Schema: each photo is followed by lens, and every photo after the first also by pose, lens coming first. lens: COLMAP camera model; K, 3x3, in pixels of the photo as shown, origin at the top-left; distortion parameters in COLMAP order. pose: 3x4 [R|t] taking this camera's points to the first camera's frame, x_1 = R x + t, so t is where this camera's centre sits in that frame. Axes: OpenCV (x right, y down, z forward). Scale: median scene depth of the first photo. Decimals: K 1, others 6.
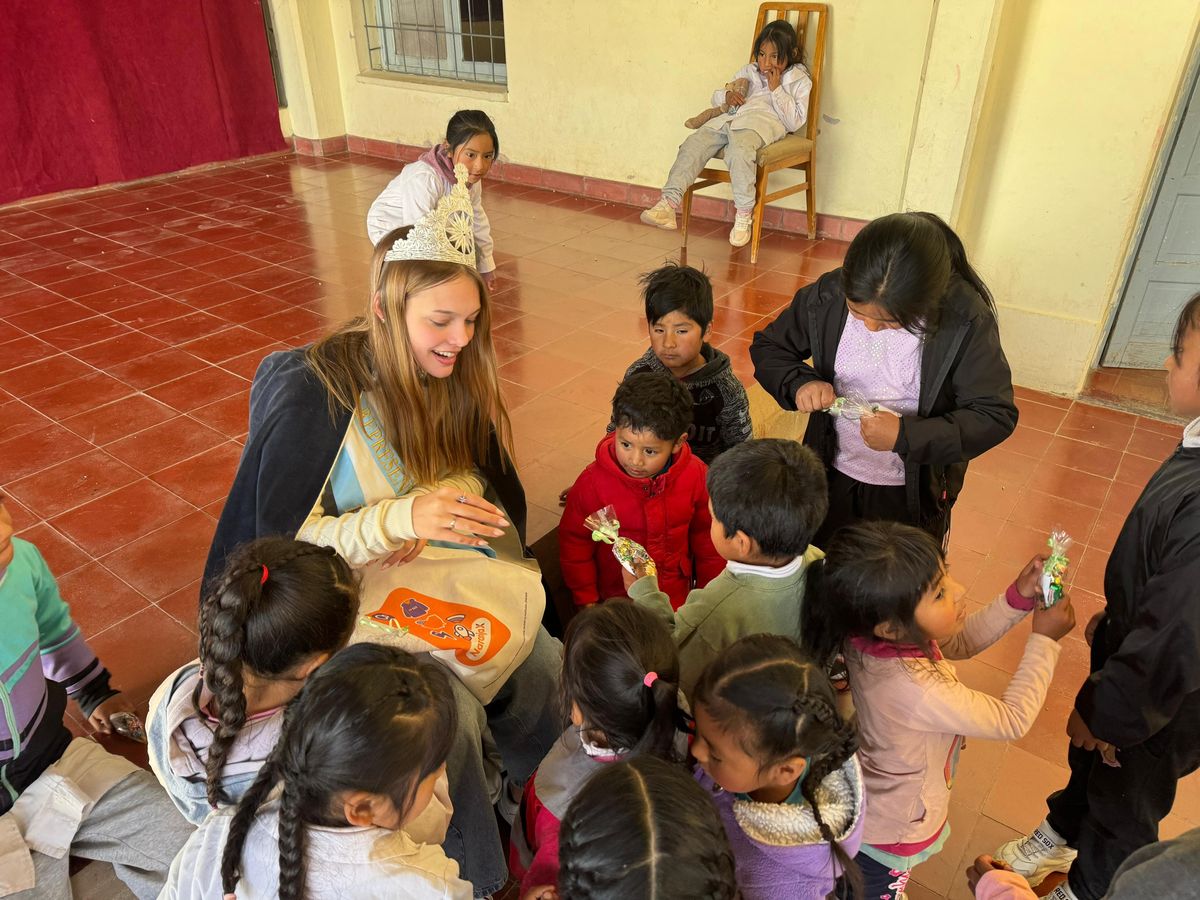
lens RADIAL K [[871.2, 0, 600.3], [0, 871.2, 453.4], [0, 0, 1]] dist [-0.012135, -0.026960]
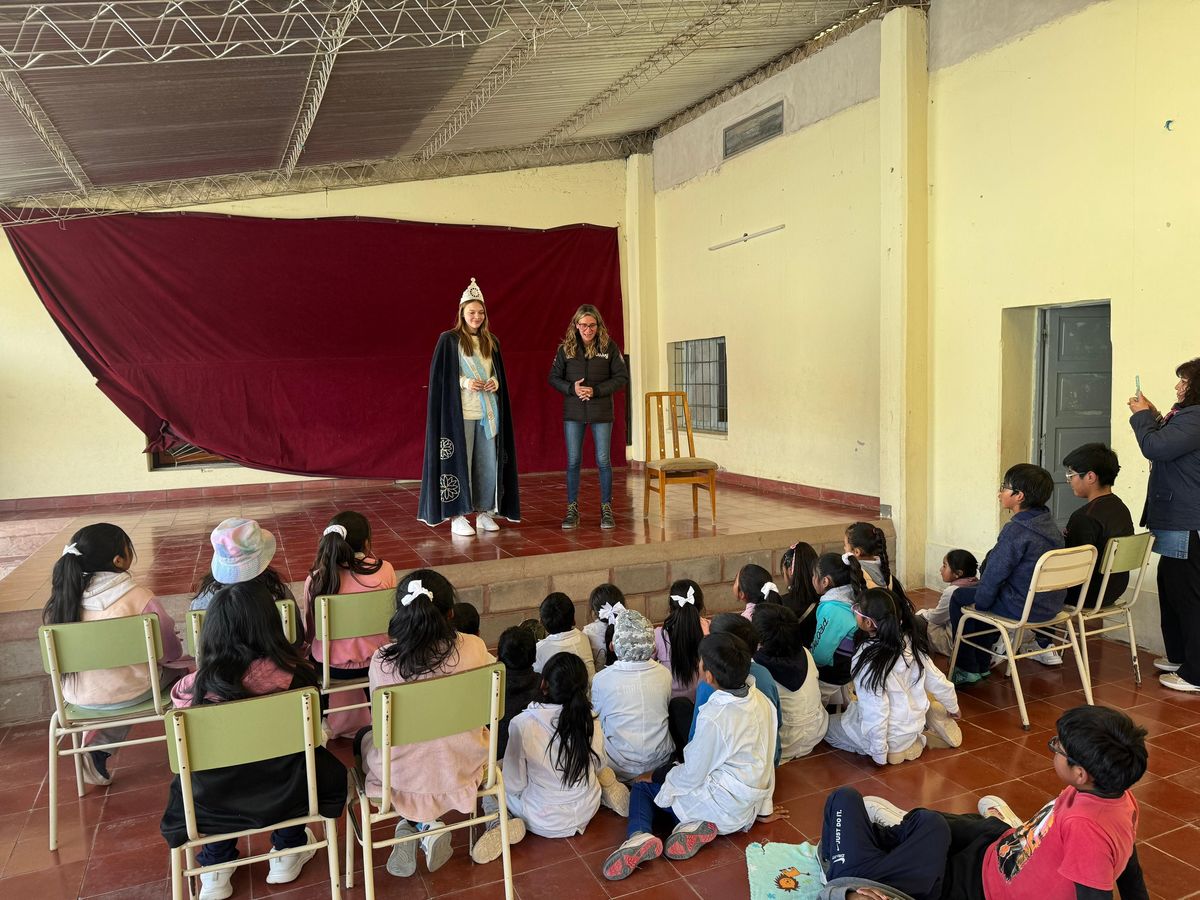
lens RADIAL K [[871.2, 0, 600.6], [0, 871.2, 451.8], [0, 0, 1]] dist [-0.012135, -0.026960]
pose [[0.874124, 0.010900, -0.485581, 0.509521], [-0.213022, 0.907067, -0.363112, 0.322252], [0.436496, 0.420844, 0.795211, -0.545561]]
